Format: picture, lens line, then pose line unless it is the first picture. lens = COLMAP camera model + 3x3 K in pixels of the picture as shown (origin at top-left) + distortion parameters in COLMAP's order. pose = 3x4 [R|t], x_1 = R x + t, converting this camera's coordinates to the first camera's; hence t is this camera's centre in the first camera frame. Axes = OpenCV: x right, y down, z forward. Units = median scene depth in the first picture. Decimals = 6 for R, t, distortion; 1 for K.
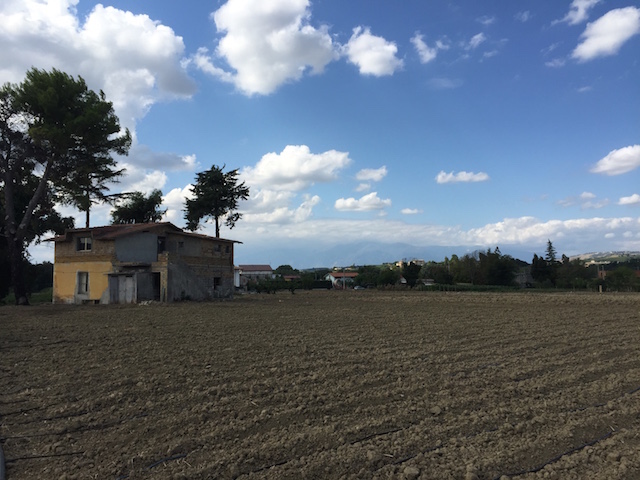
lens RADIAL K [[523.0, 0, 319.2], [0, 523.0, 252.7], [0, 0, 1]] dist [0.076934, -0.133251]
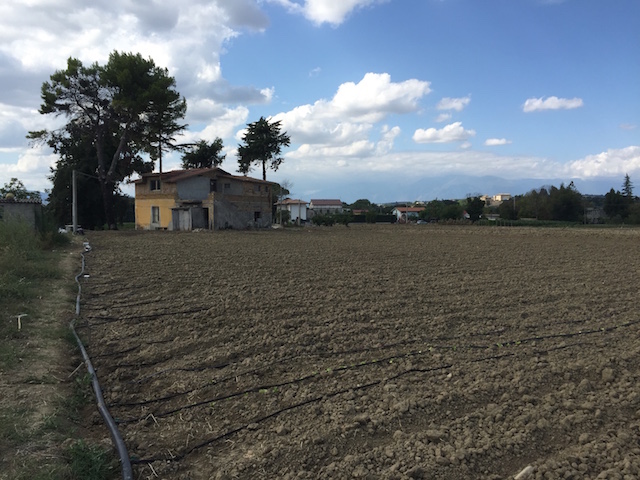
lens RADIAL K [[544.0, 0, 320.0], [0, 544.0, 240.0], [0, 0, 1]] dist [0.096083, -0.141106]
pose [[0.986177, 0.017188, -0.164799, 0.135737], [-0.000617, 0.994979, 0.100084, -0.013005], [0.165691, -0.098599, 0.981236, -0.213466]]
